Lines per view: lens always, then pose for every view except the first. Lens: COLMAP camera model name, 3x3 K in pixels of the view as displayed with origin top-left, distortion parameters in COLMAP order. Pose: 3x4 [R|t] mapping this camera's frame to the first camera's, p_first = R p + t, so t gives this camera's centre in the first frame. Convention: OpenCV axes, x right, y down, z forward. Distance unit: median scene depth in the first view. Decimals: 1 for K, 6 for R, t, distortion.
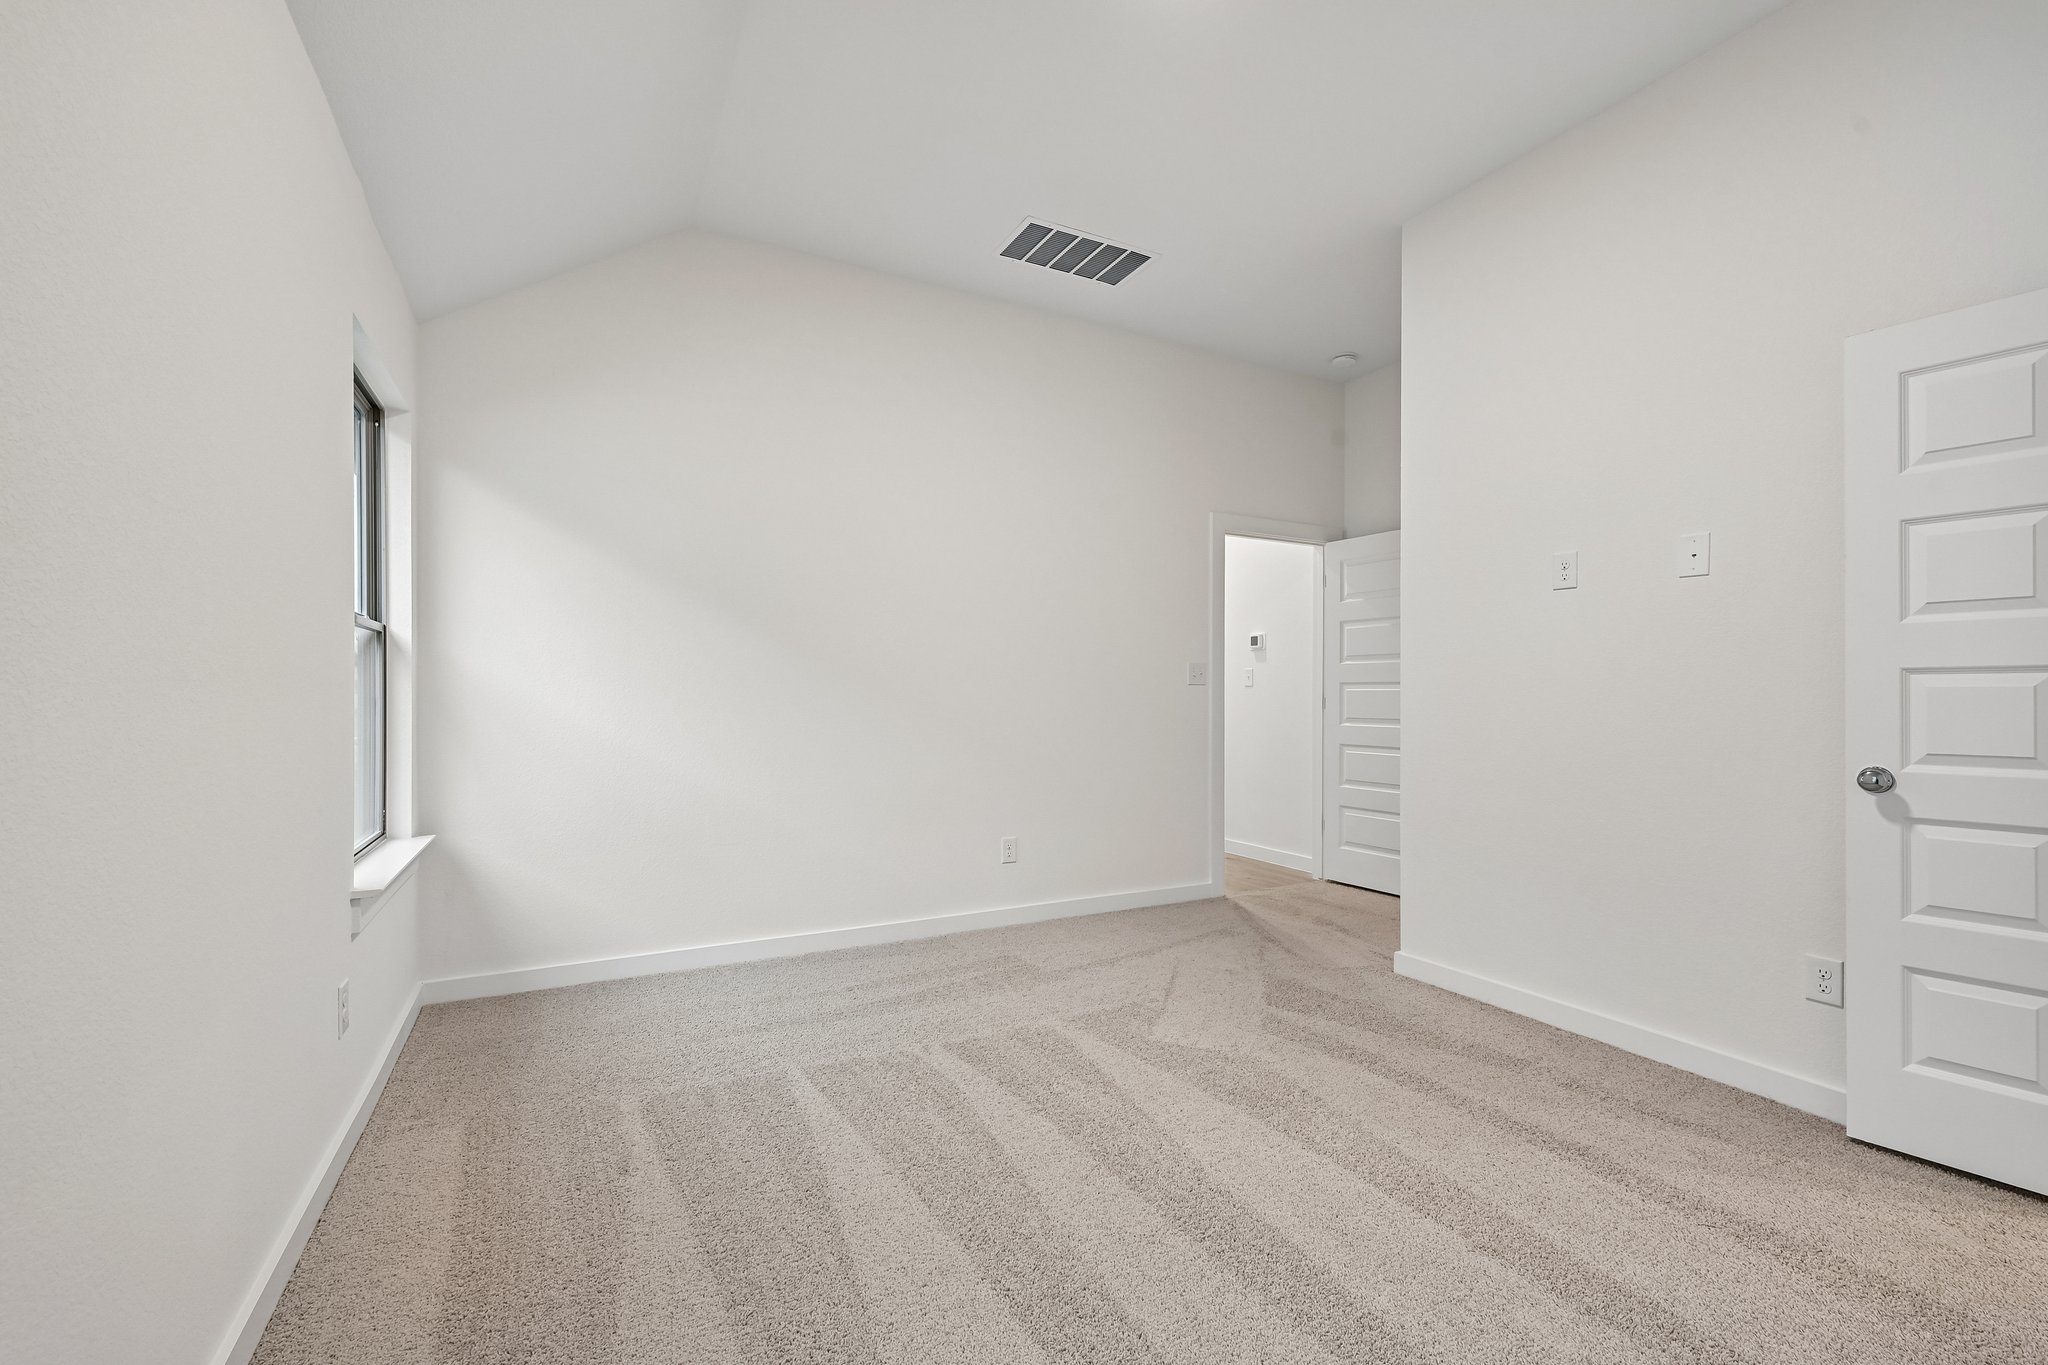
lens RADIAL K [[904.6, 0, 1024.0], [0, 904.6, 682.5], [0, 0, 1]] dist [-0.000195, 0.000025]
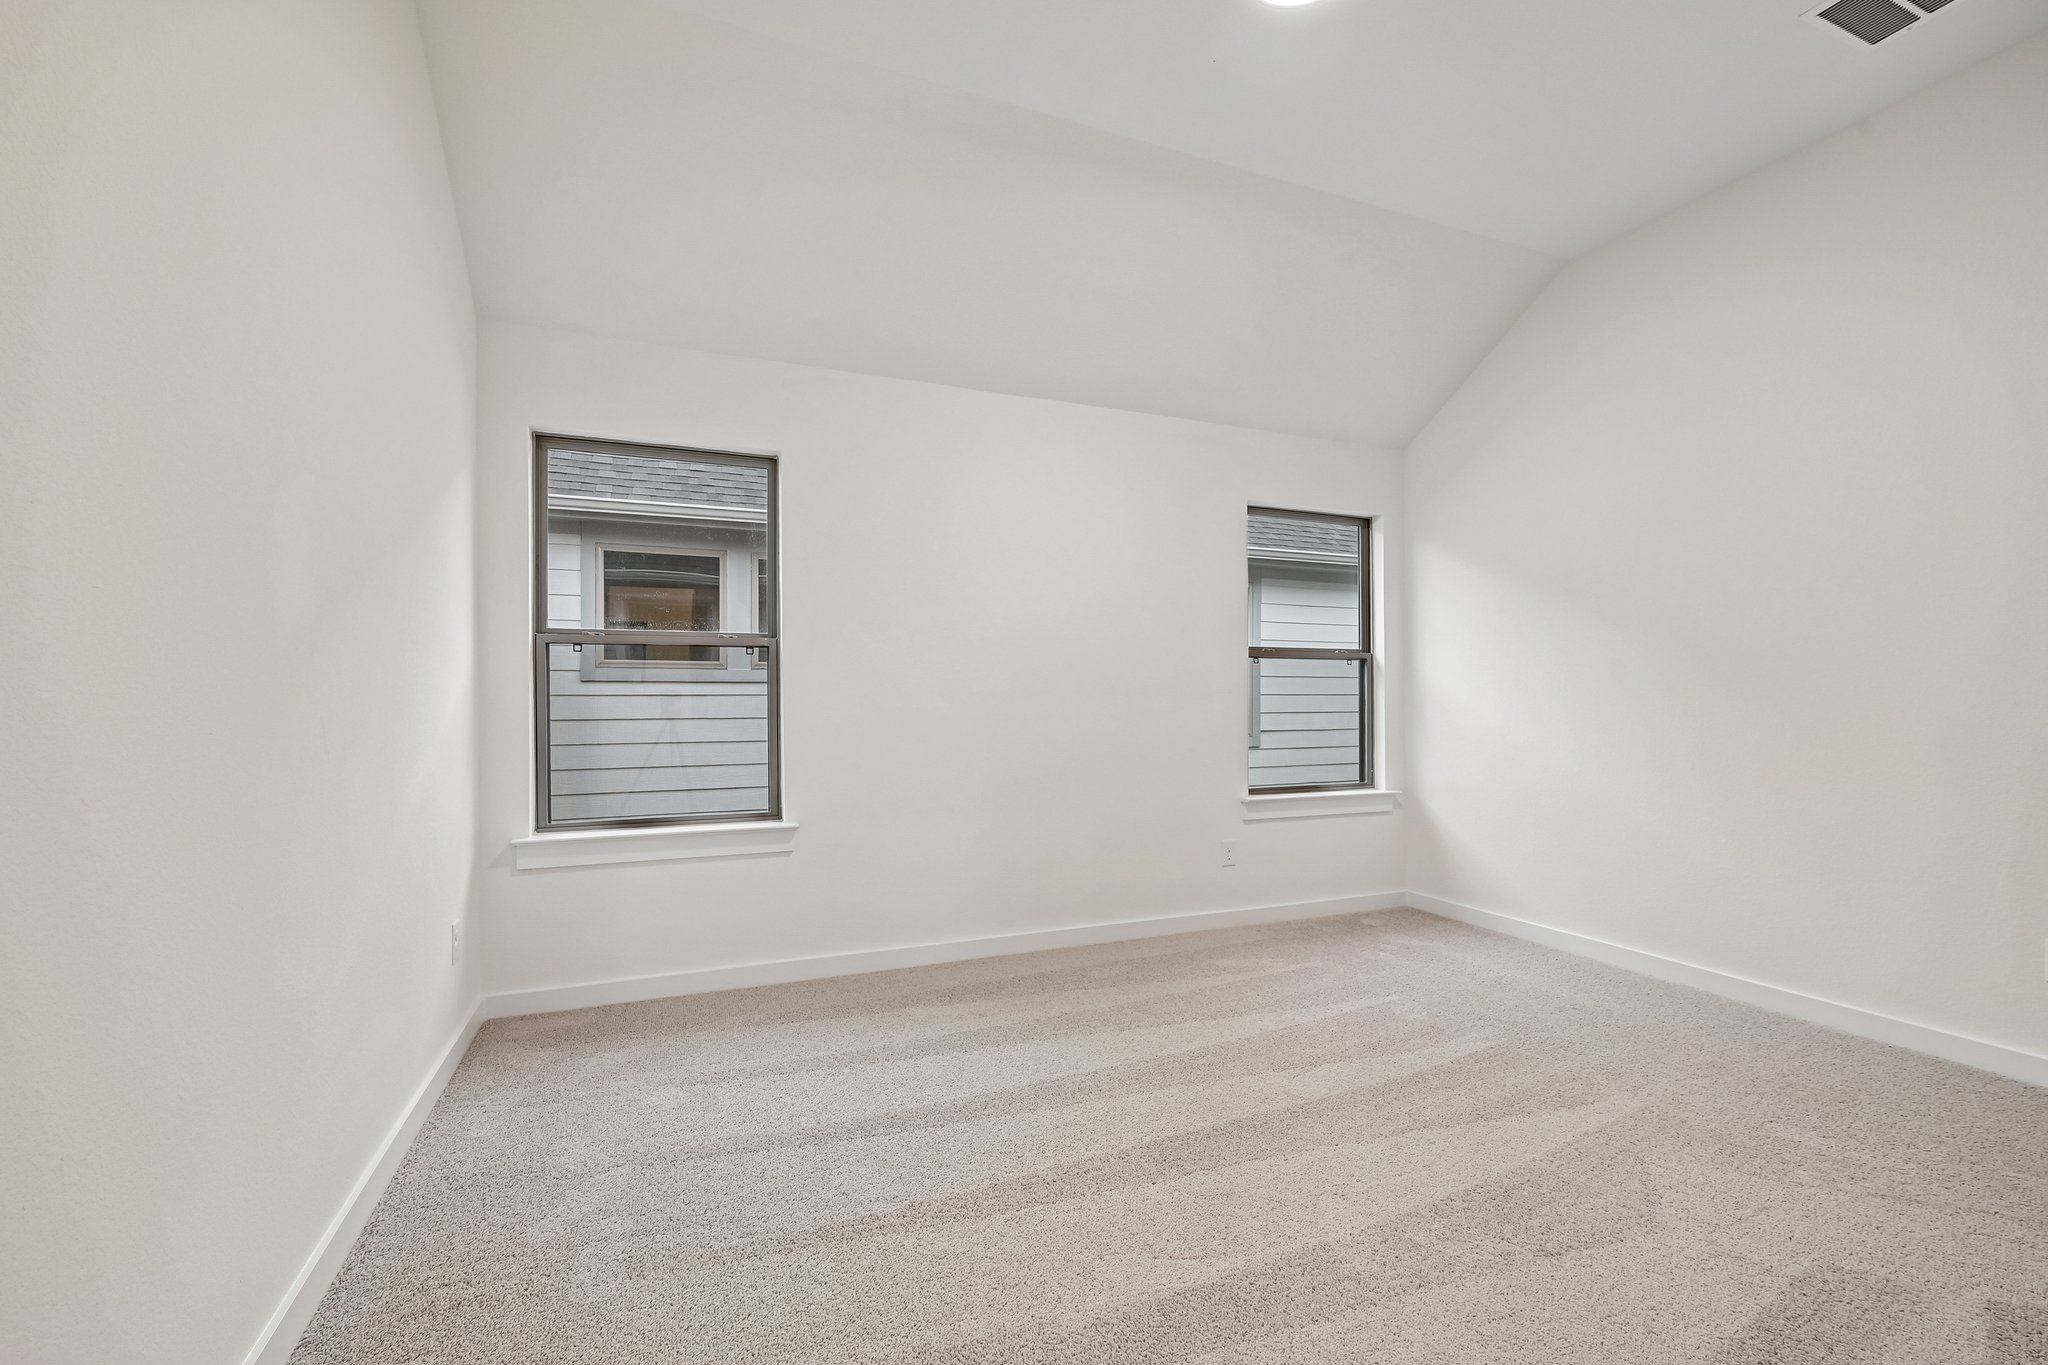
lens RADIAL K [[904.6, 0, 1024.0], [0, 904.6, 682.5], [0, 0, 1]] dist [-0.000195, 0.000025]
pose [[-0.135442, -0.024436, -0.990484, 1.058952], [0.006789, 0.999649, -0.025590, 0.013160], [0.990762, -0.010190, -0.135229, 0.640062]]
